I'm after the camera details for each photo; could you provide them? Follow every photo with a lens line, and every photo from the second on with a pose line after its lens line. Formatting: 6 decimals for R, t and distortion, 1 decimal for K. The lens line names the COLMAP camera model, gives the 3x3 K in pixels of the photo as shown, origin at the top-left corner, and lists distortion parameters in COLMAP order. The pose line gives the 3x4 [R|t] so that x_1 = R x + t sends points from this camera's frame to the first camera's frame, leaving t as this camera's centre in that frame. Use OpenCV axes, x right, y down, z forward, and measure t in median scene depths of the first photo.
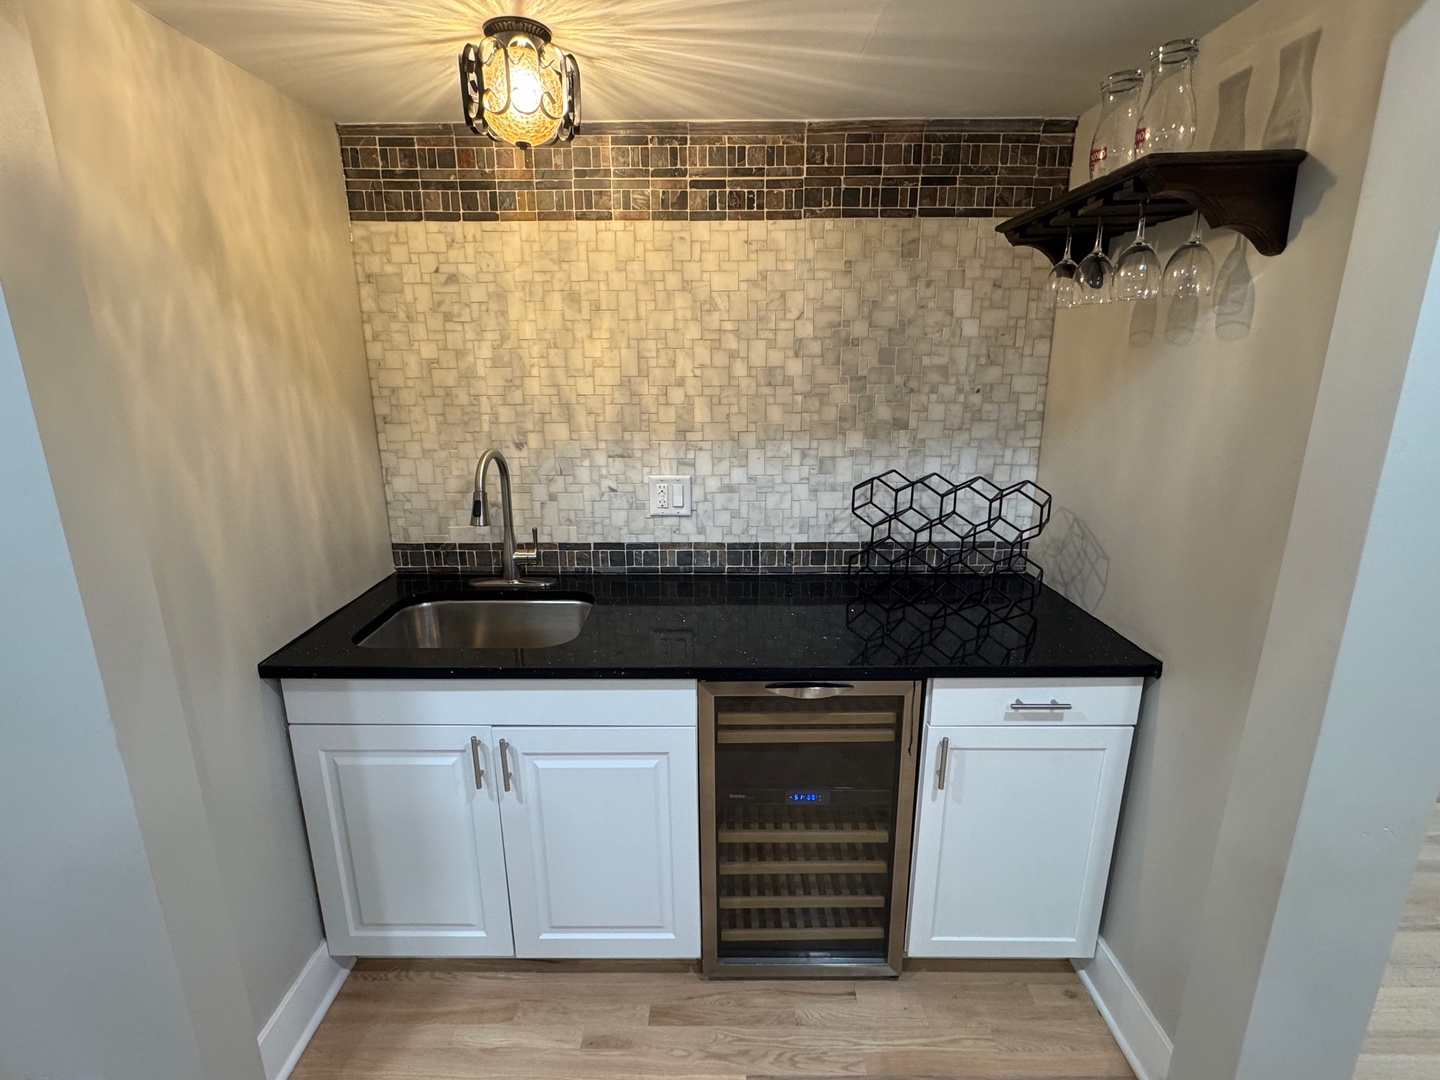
lens RADIAL K [[689.7, 0, 716.7], [0, 689.7, 537.7], [0, 0, 1]] dist [0.006346, -0.000089]
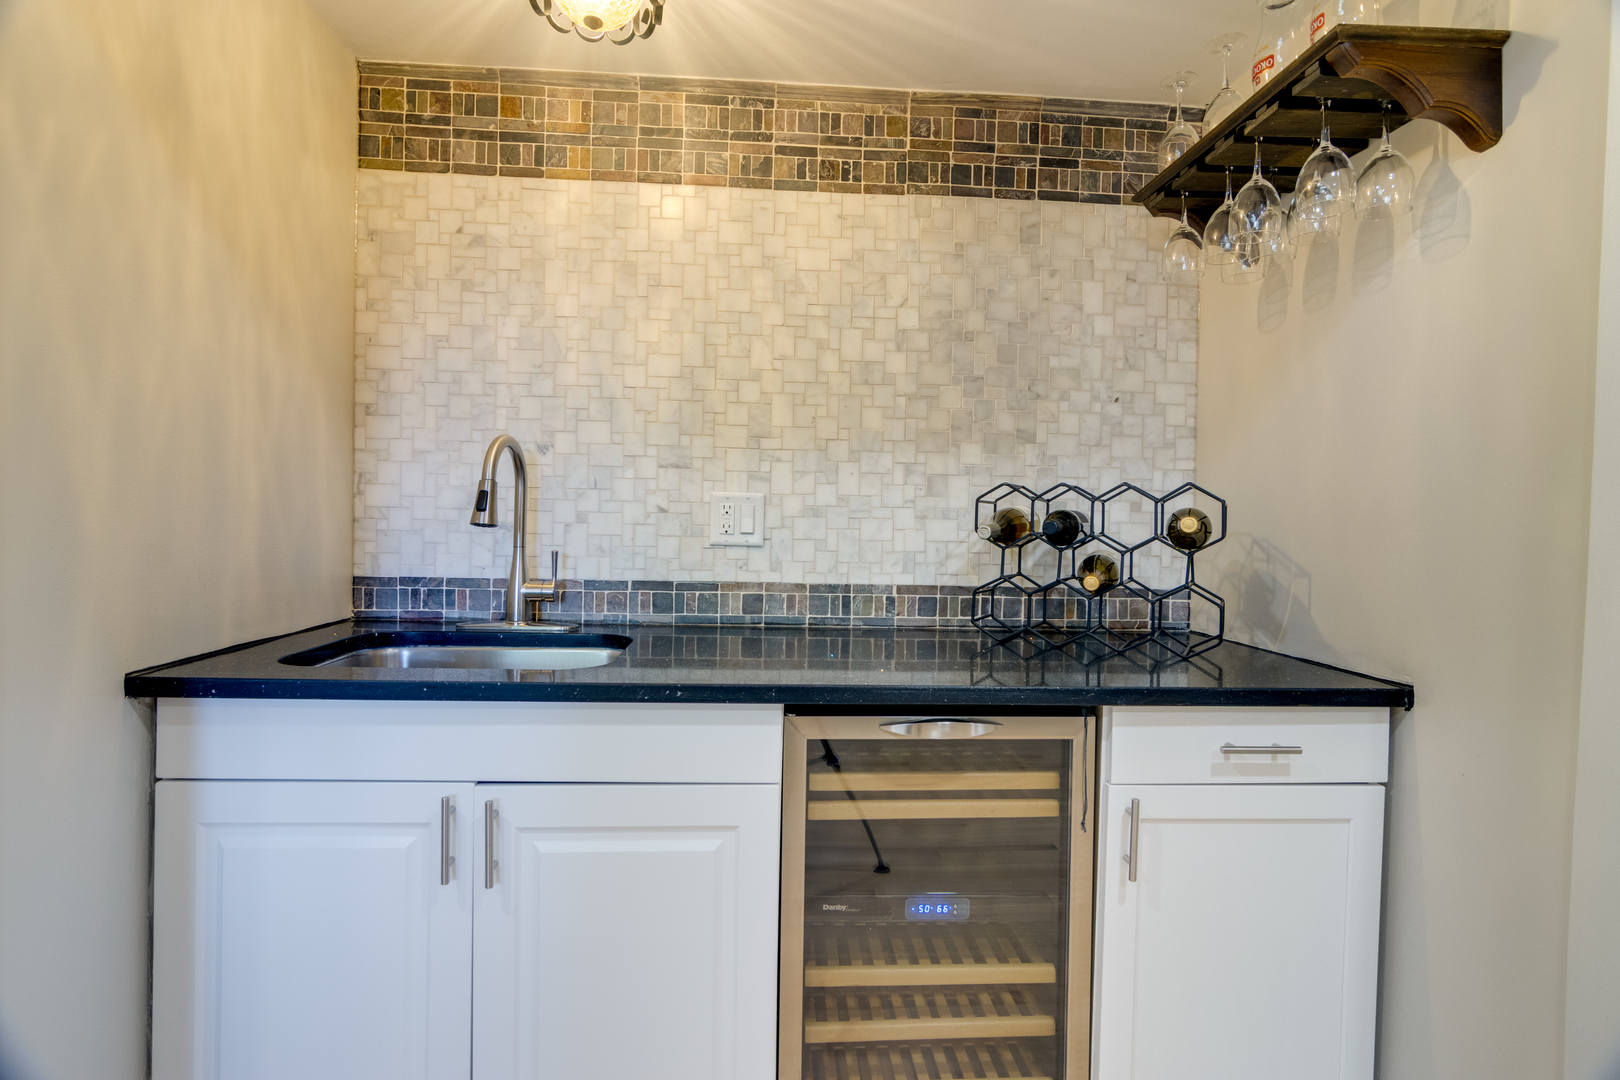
lens RADIAL K [[815.2, 0, 812.6], [0, 815.2, 538.5], [0, 0, 1]] dist [0.004210, 0.001365]
pose [[0.997233, 0.025225, 0.069933, -0.048696], [-0.008042, 0.971761, -0.235831, 0.183969], [-0.073907, 0.234616, 0.969274, 0.122421]]
